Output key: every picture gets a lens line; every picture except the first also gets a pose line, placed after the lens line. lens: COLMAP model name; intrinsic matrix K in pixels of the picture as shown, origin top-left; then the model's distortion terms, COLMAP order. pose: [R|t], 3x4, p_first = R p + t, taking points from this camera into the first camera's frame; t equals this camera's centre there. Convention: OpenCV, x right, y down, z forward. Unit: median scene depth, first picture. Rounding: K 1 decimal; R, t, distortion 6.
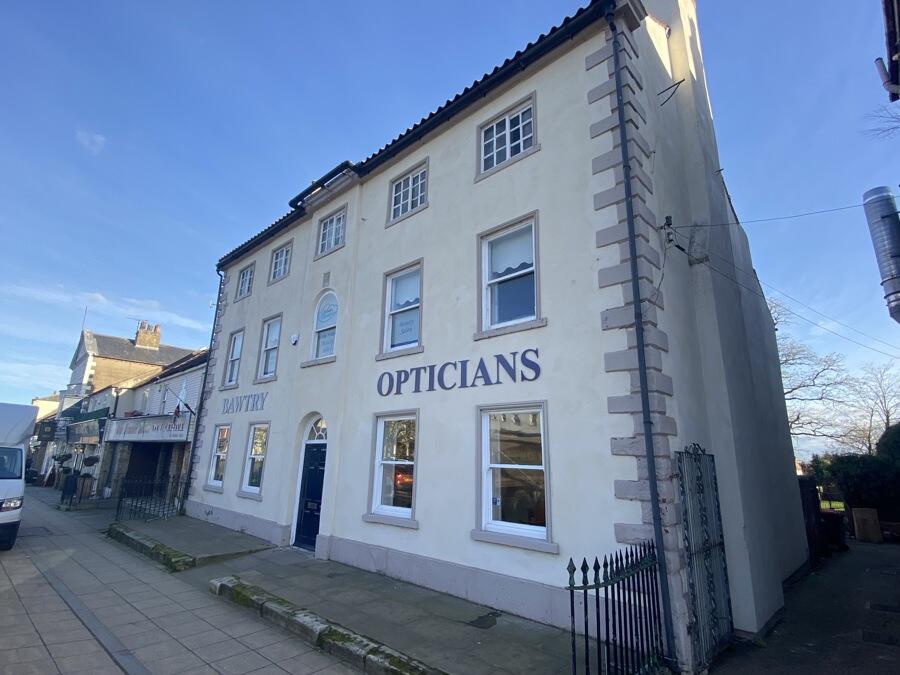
lens RADIAL K [[460.1, 0, 445.8], [0, 460.1, 342.5], [0, 0, 1]] dist [0.012900, -0.003601]
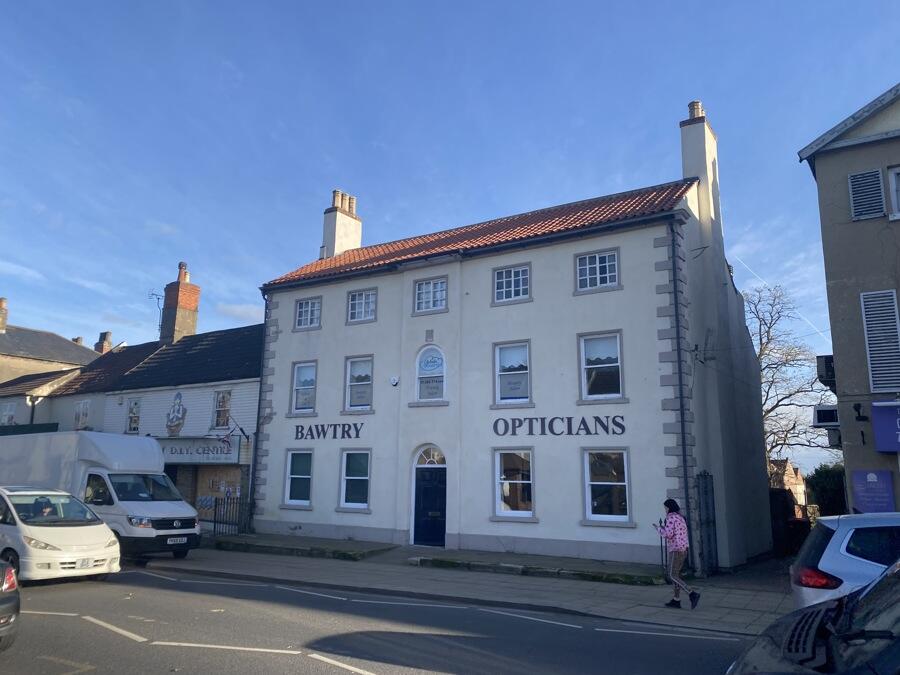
lens RADIAL K [[712.2, 0, 450.5], [0, 712.2, 338.9], [0, 0, 1]] dist [0.046501, -0.020301]
pose [[0.983363, 0.023019, 0.180188, -0.916392], [-0.033717, 0.997831, 0.056533, -0.400104], [-0.178496, -0.061668, 0.982006, -1.489339]]
